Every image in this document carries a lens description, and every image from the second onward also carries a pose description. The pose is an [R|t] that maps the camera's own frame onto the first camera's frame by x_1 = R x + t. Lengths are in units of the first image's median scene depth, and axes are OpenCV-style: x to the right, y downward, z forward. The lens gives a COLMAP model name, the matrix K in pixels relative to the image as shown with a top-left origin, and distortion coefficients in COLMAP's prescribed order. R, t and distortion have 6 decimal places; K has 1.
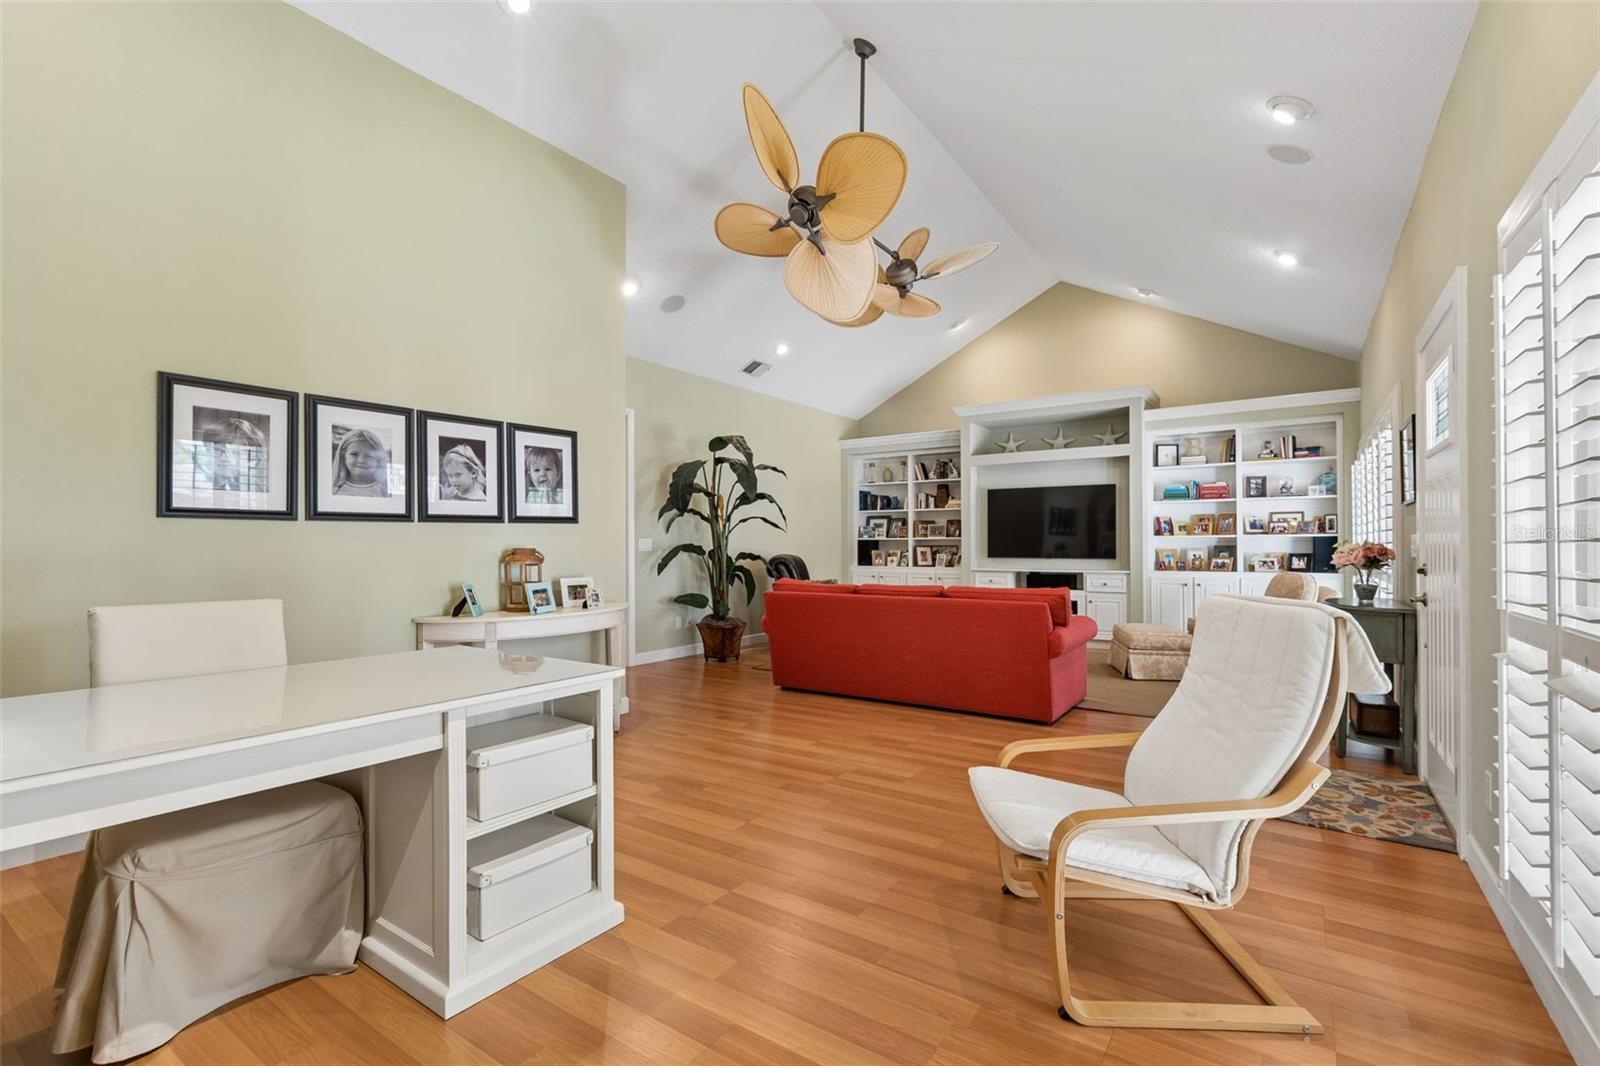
lens RADIAL K [[713.5, 0, 813.4], [0, 713.5, 539.4], [0, 0, 1]] dist [-0.002774, 0.000374]
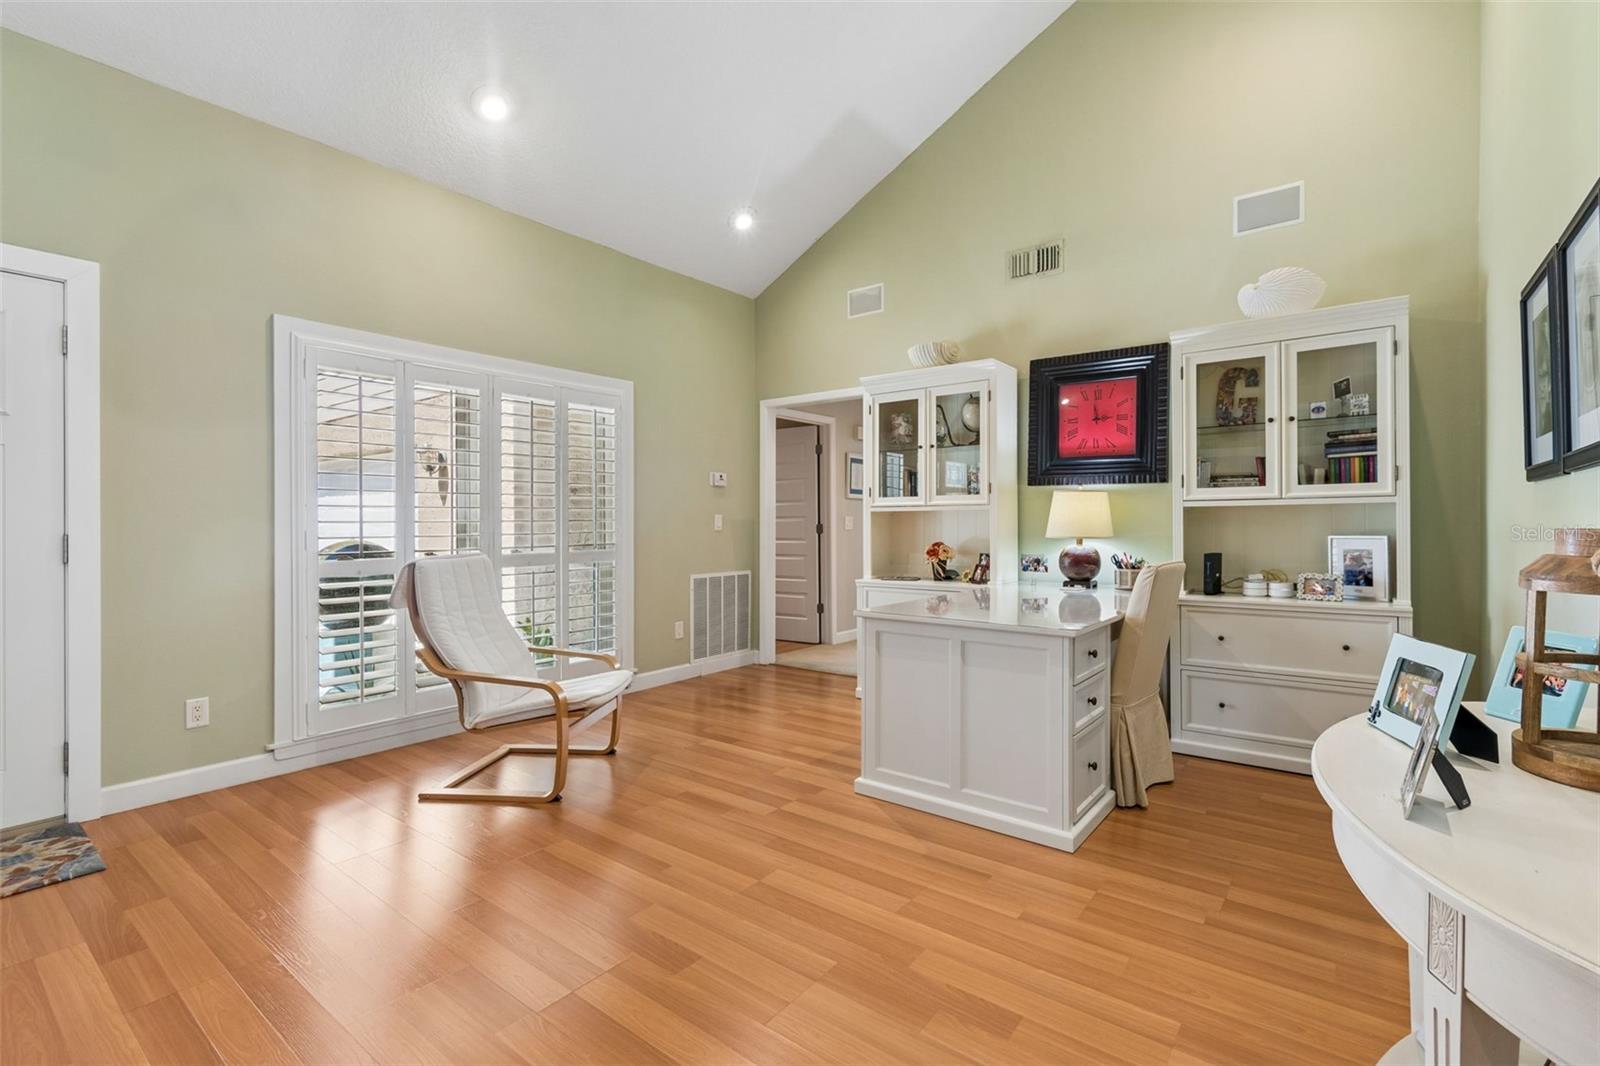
lens RADIAL K [[713.5, 0, 796.6], [0, 713.5, 521.1], [0, 0, 1]] dist [-0.002774, 0.000374]
pose [[-0.998041, 0.004442, 0.062412, -0.139355], [0.003970, 0.999963, -0.007682, 0.009629], [-0.062444, -0.007419, -0.998021, 1.328581]]
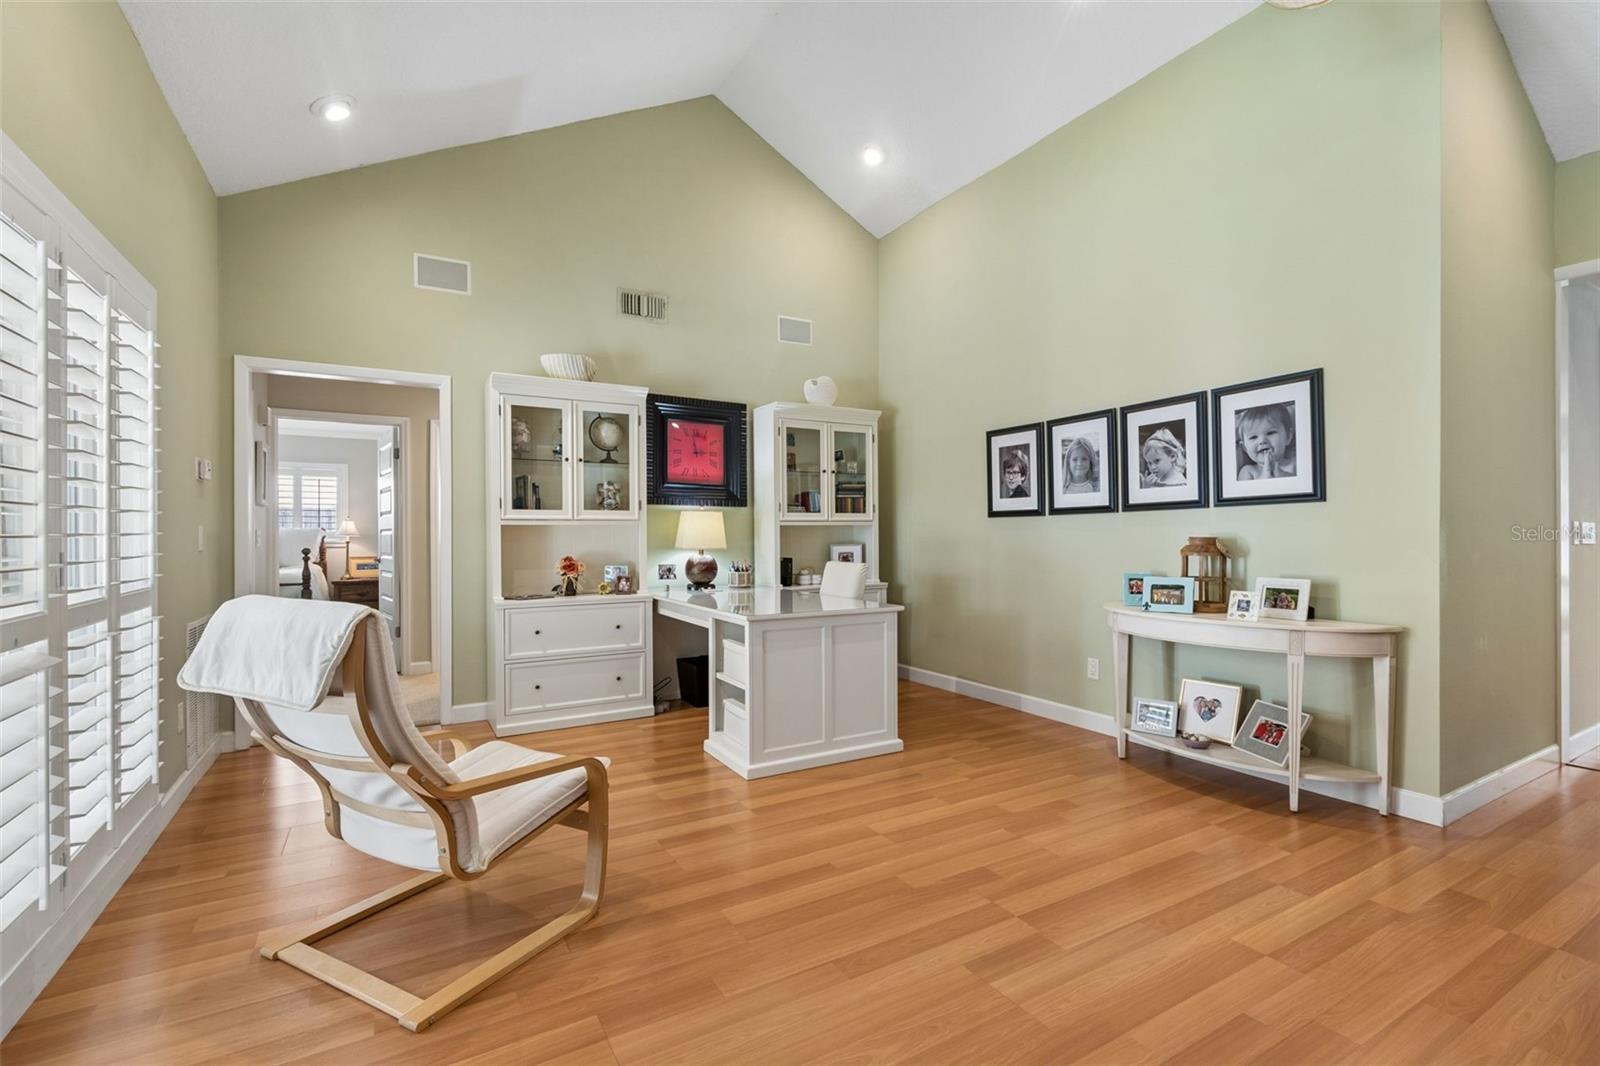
lens RADIAL K [[713.5, 0, 809.0], [0, 713.5, 535.6], [0, 0, 1]] dist [-0.002774, 0.000374]
pose [[-0.428244, 0.002366, -0.903660, 0.584063], [0.010096, 0.999947, -0.002166, 0.008010], [0.903607, -0.010051, -0.428245, 0.985628]]
